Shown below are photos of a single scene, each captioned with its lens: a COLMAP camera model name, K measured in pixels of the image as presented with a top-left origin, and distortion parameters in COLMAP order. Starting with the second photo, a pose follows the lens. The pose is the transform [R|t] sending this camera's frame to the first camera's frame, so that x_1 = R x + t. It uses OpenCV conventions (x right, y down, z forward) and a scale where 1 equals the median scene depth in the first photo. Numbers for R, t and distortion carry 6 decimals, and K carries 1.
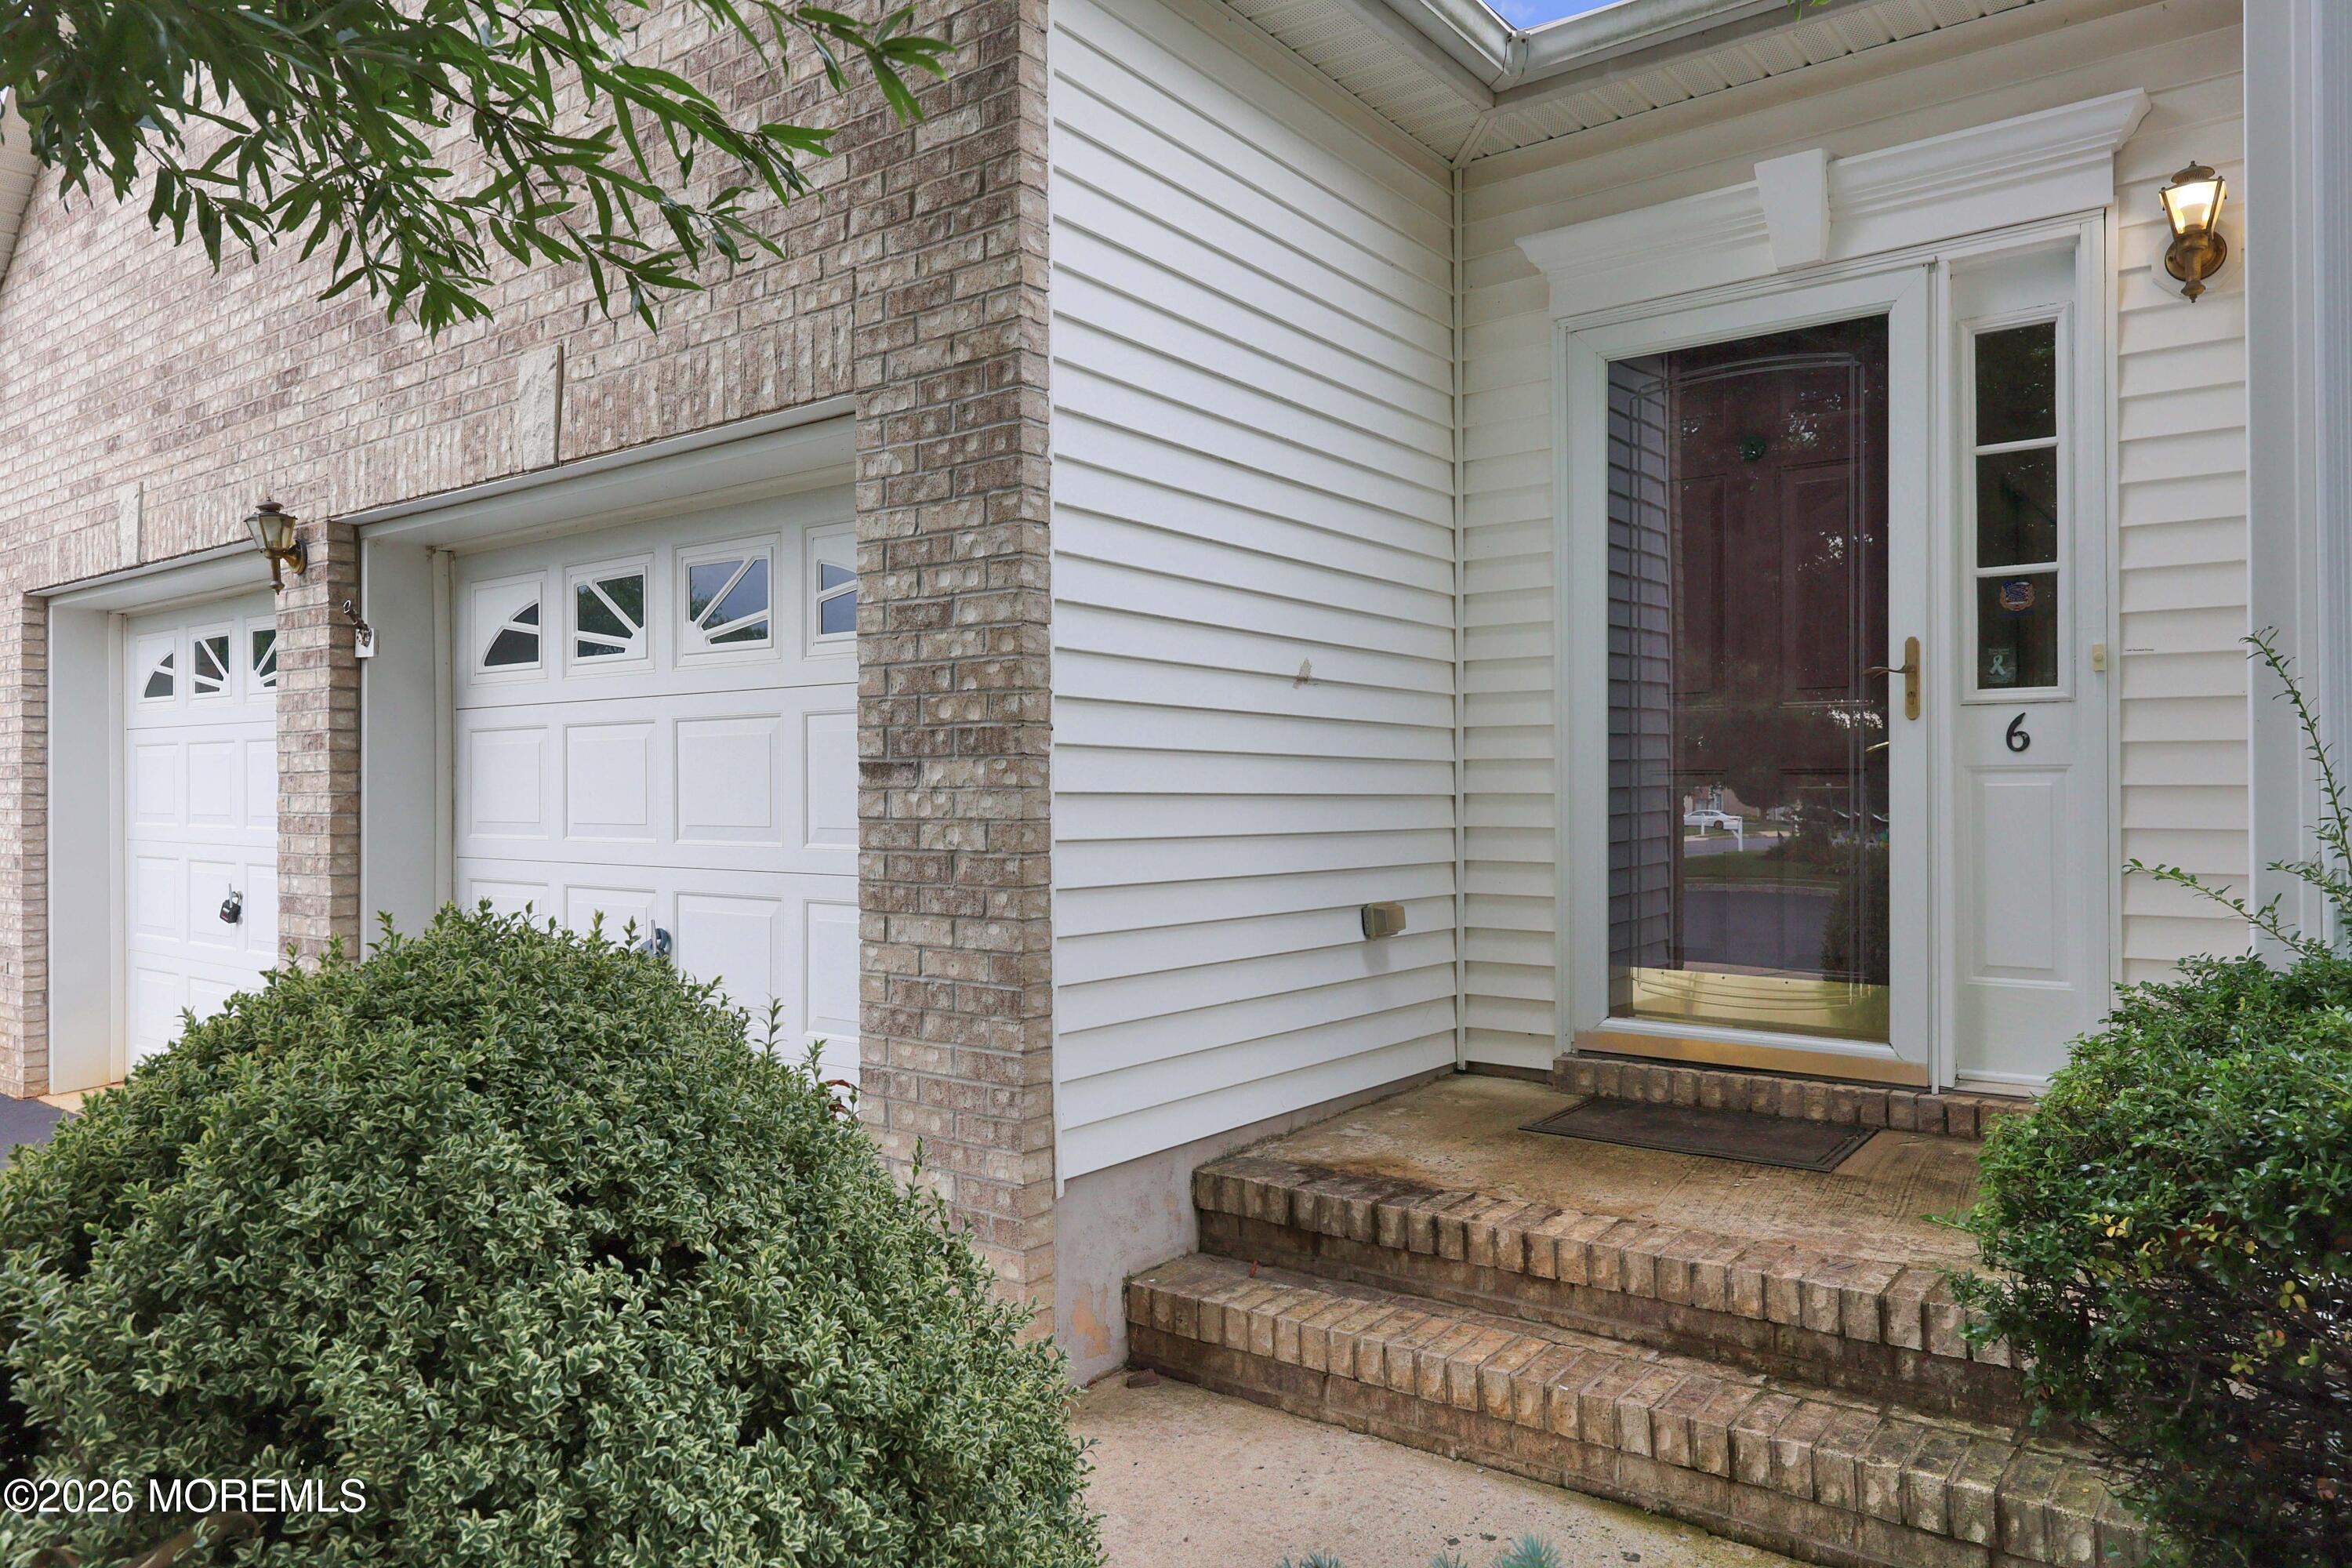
lens RADIAL K [[1548.9, 0, 1193.9], [0, 1548.9, 786.5], [0, 0, 1]] dist [0.000358, -0.001432]
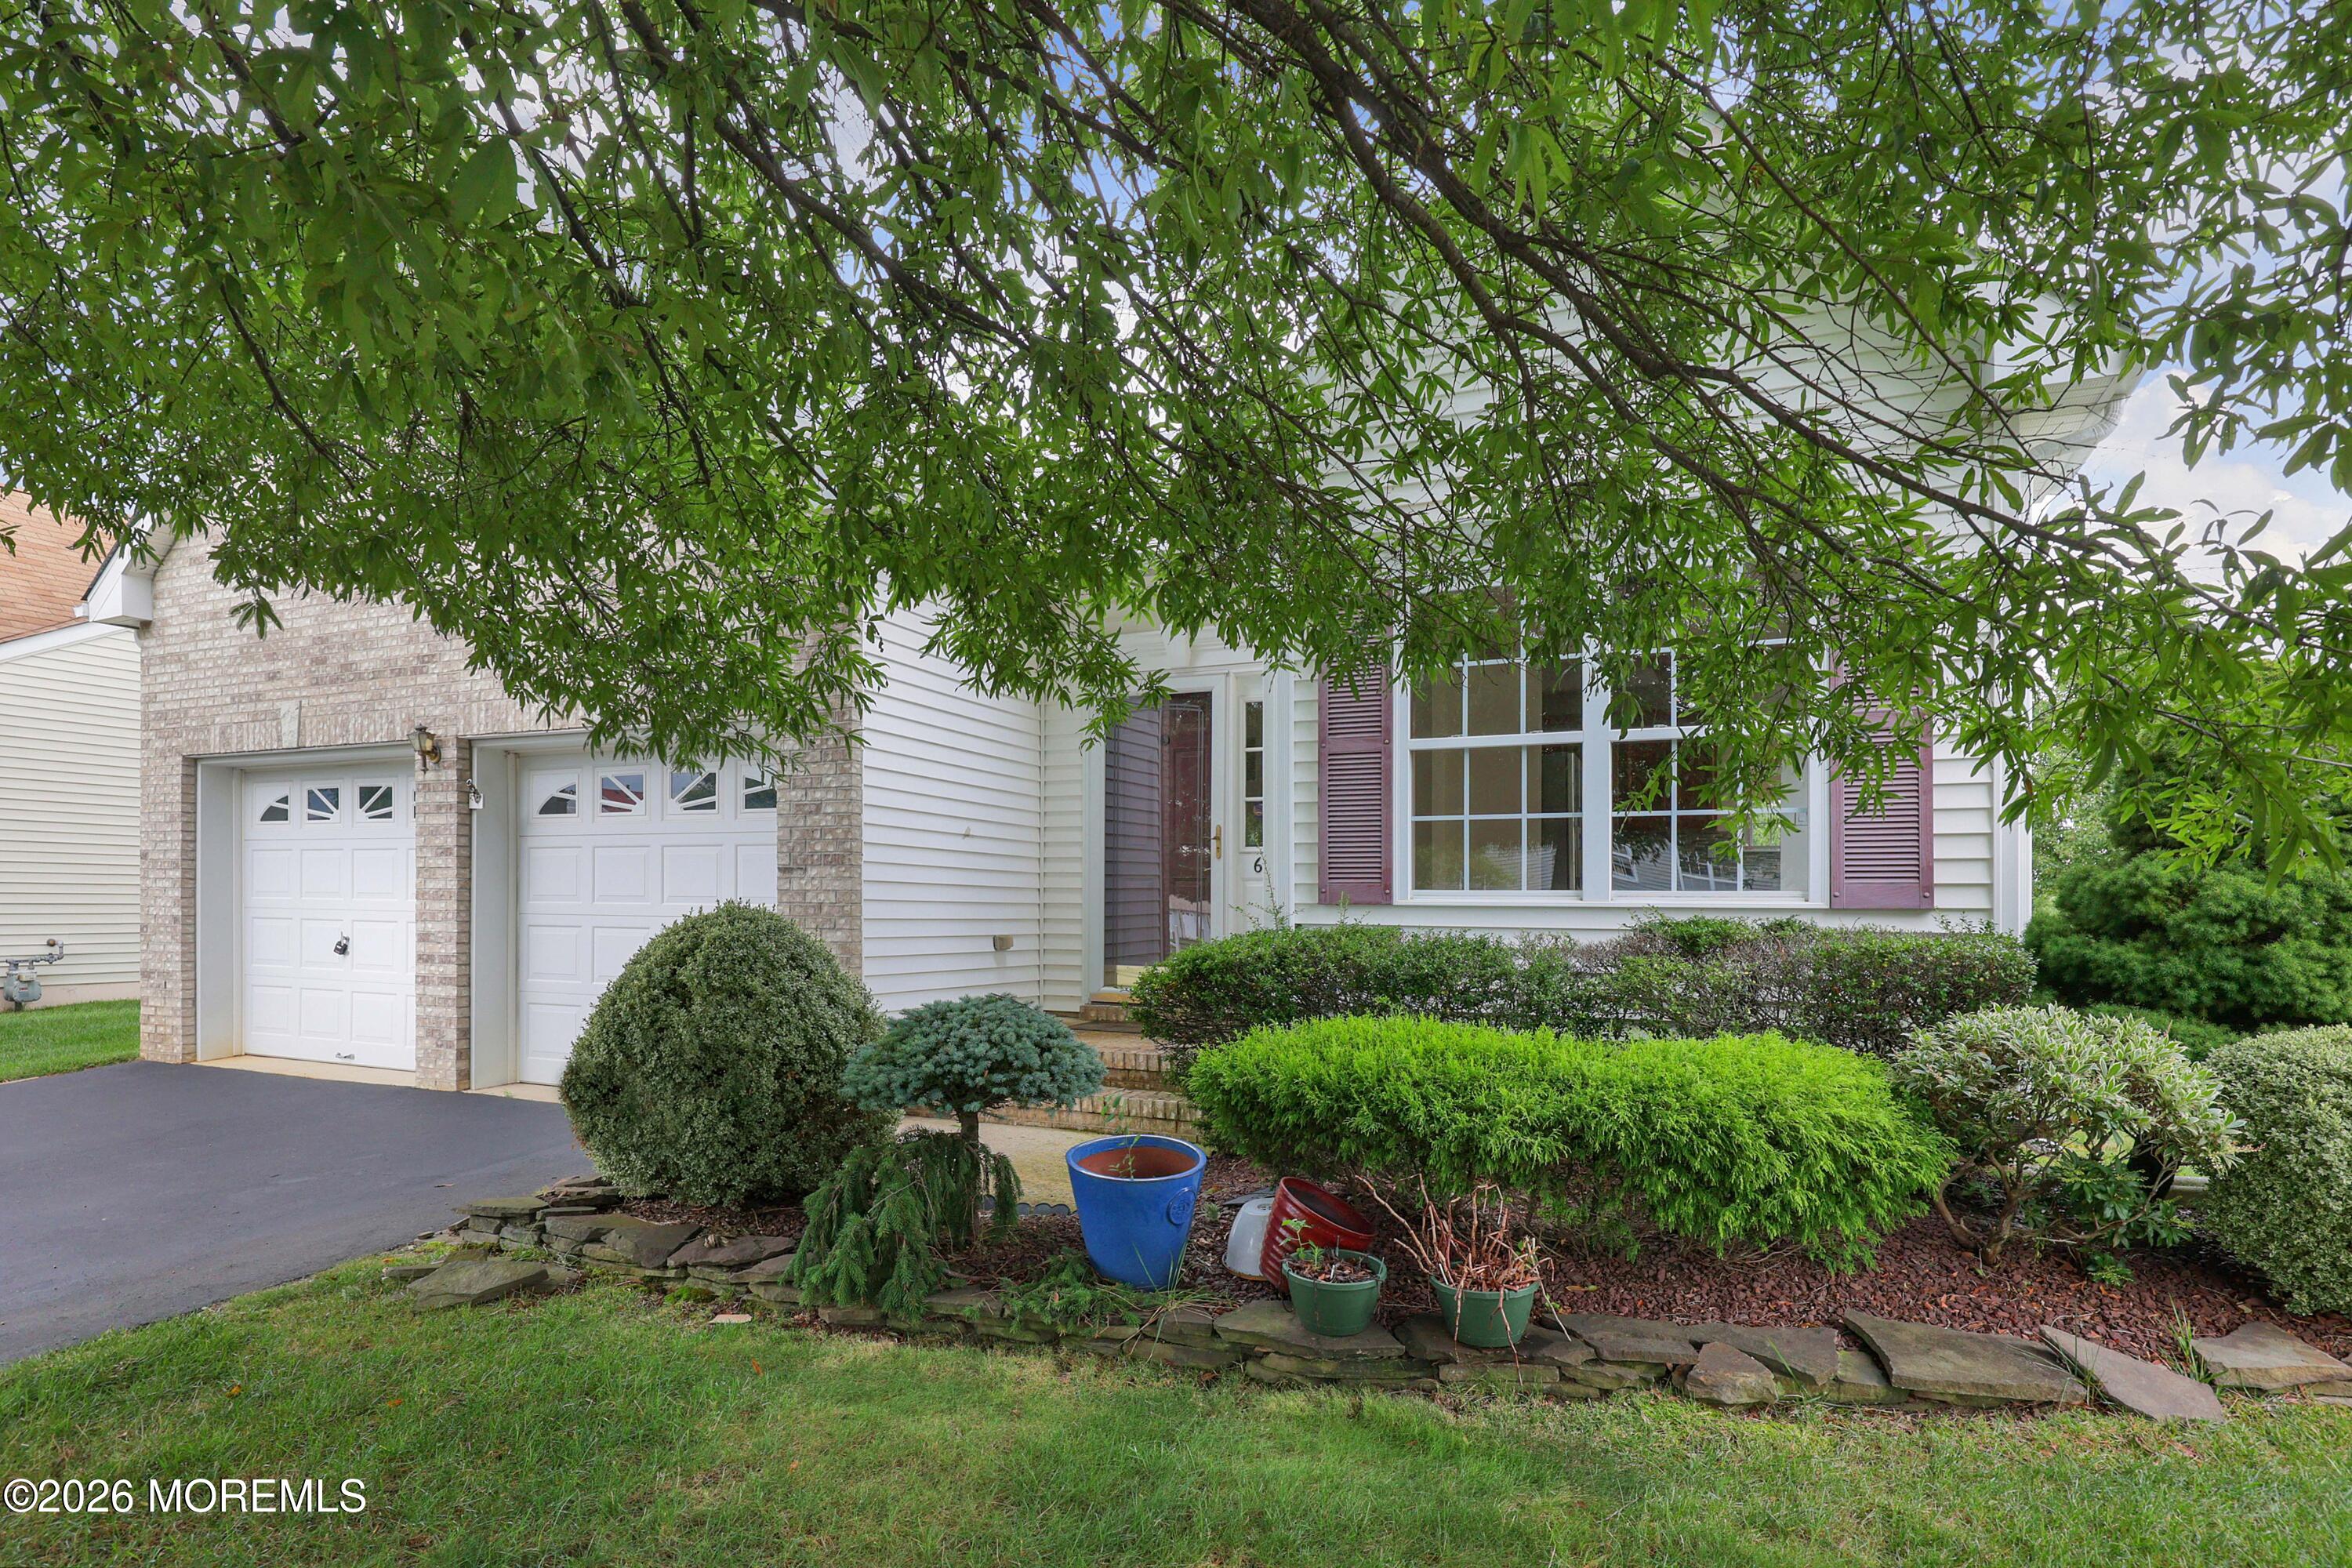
lens RADIAL K [[1268.3, 0, 1200.0], [0, 1268.3, 914.9], [0, 0, 1]] dist [0.001954, 0.000055]
pose [[0.973486, 0.010307, 0.228512, -0.025493], [-0.013023, 0.999861, 0.010380, 0.030540], [-0.228374, -0.013081, 0.973486, -1.092288]]
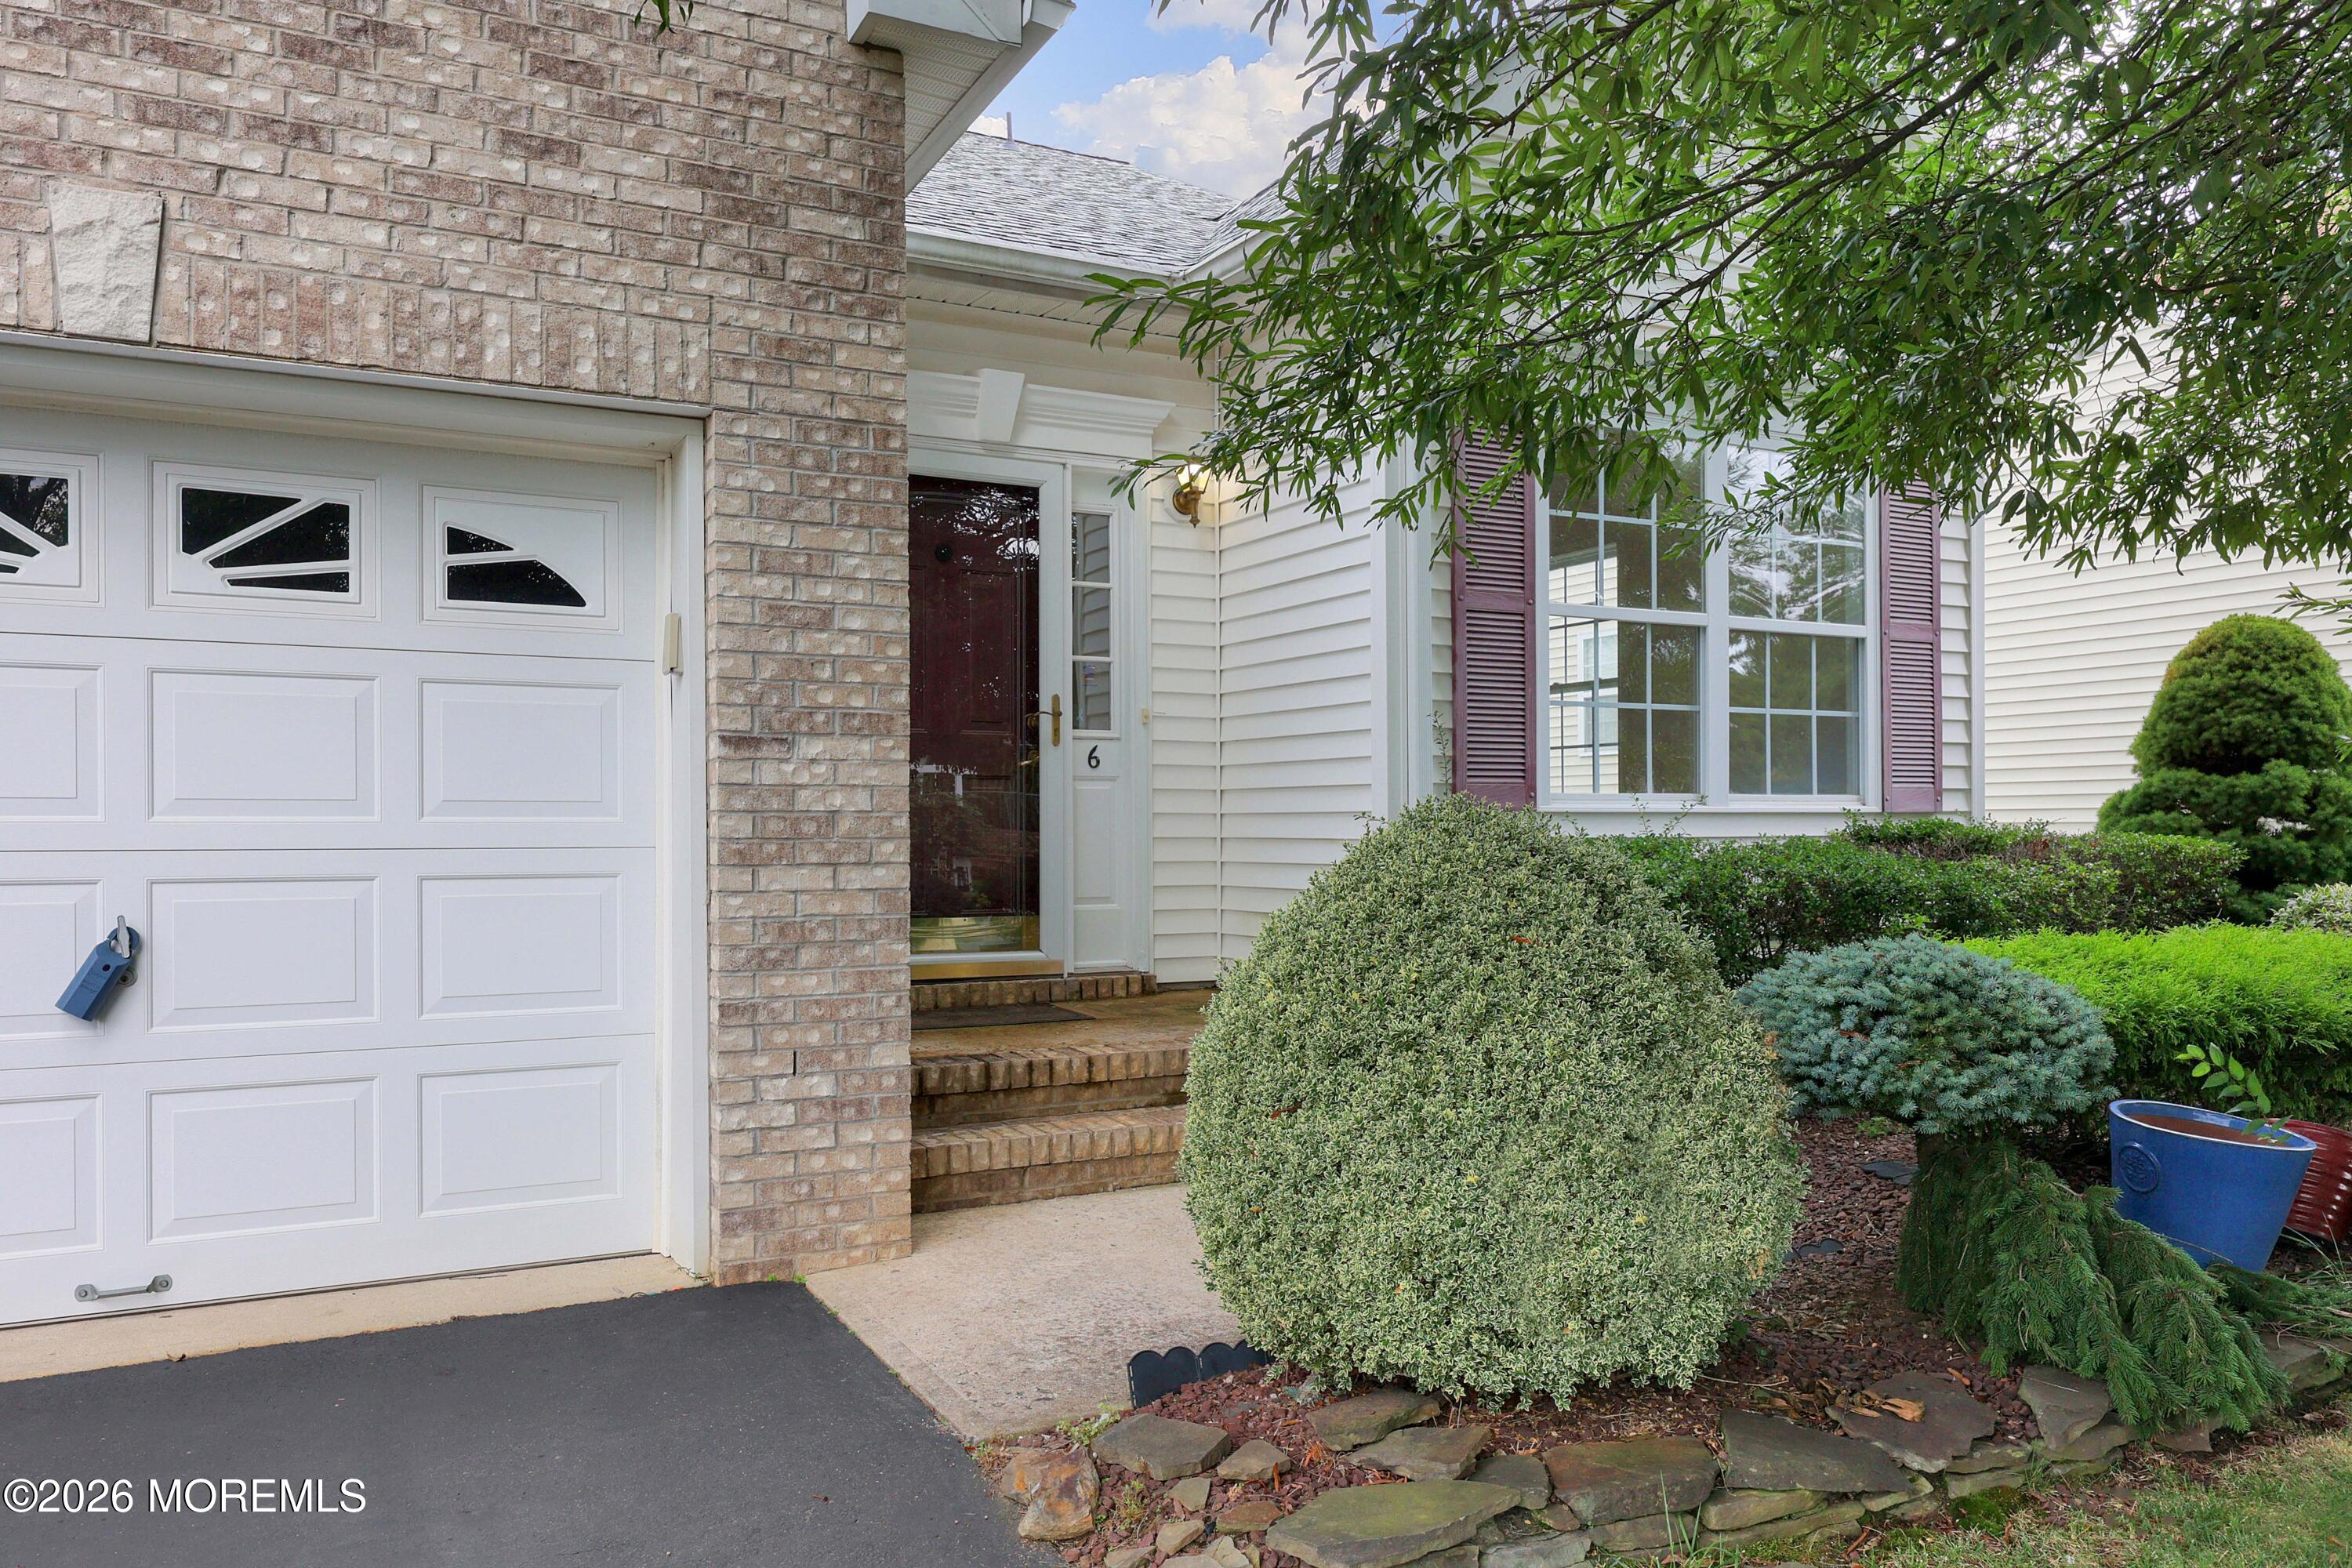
lens RADIAL K [[1633.7, 0, 1188.5], [0, 1633.7, 831.9], [0, 0, 1]] dist [0.002319, -0.002136]
pose [[0.424880, 0.003161, 0.905244, -1.160171], [0.000545, 0.999993, -0.003748, 0.060319], [-0.905250, 0.002086, 0.424875, 0.183437]]
